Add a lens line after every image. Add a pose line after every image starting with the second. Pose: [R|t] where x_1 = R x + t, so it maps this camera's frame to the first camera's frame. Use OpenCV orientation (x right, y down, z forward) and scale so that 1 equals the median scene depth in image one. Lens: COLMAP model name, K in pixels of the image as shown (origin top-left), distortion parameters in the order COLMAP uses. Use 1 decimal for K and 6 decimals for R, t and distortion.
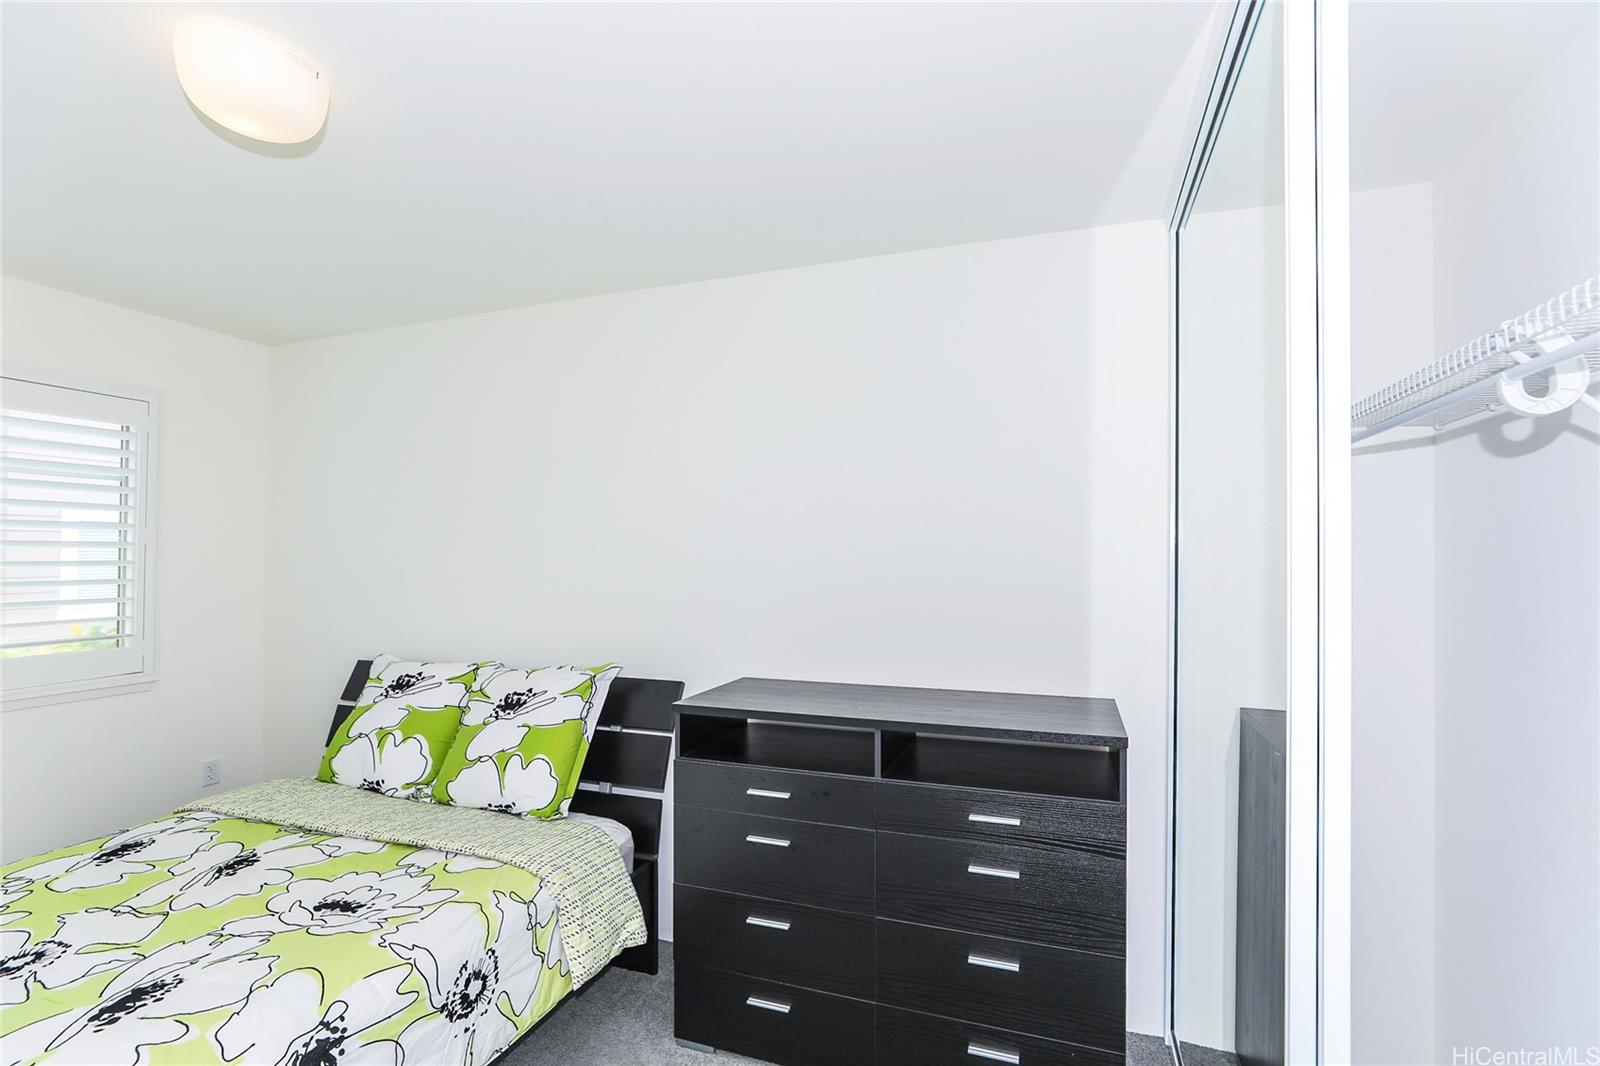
lens RADIAL K [[739.8, 0, 809.1], [0, 739.8, 529.6], [0, 0, 1]] dist [-0.029149, 0.015354]
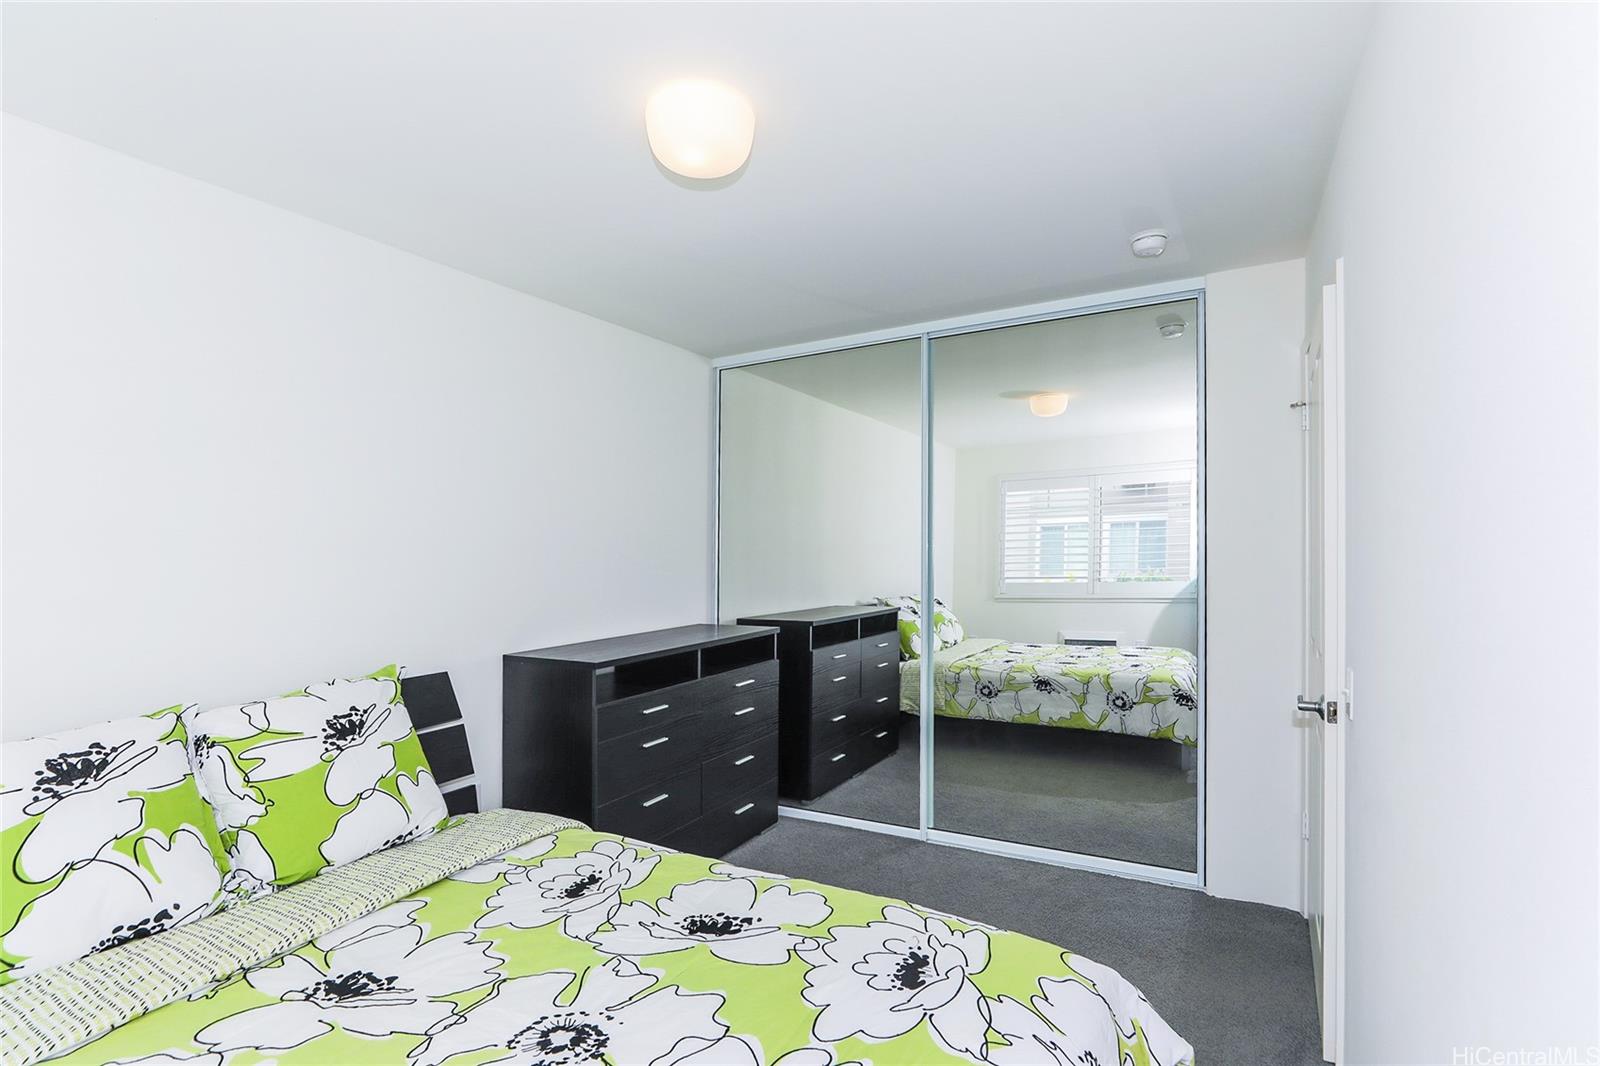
lens RADIAL K [[739.8, 0, 809.1], [0, 739.8, 529.6], [0, 0, 1]] dist [-0.029149, 0.015354]
pose [[0.172042, 0.022498, 0.984833, -1.467198], [-0.008392, 0.999736, -0.021373, 0.040867], [-0.985054, -0.004588, 0.172185, 0.480101]]
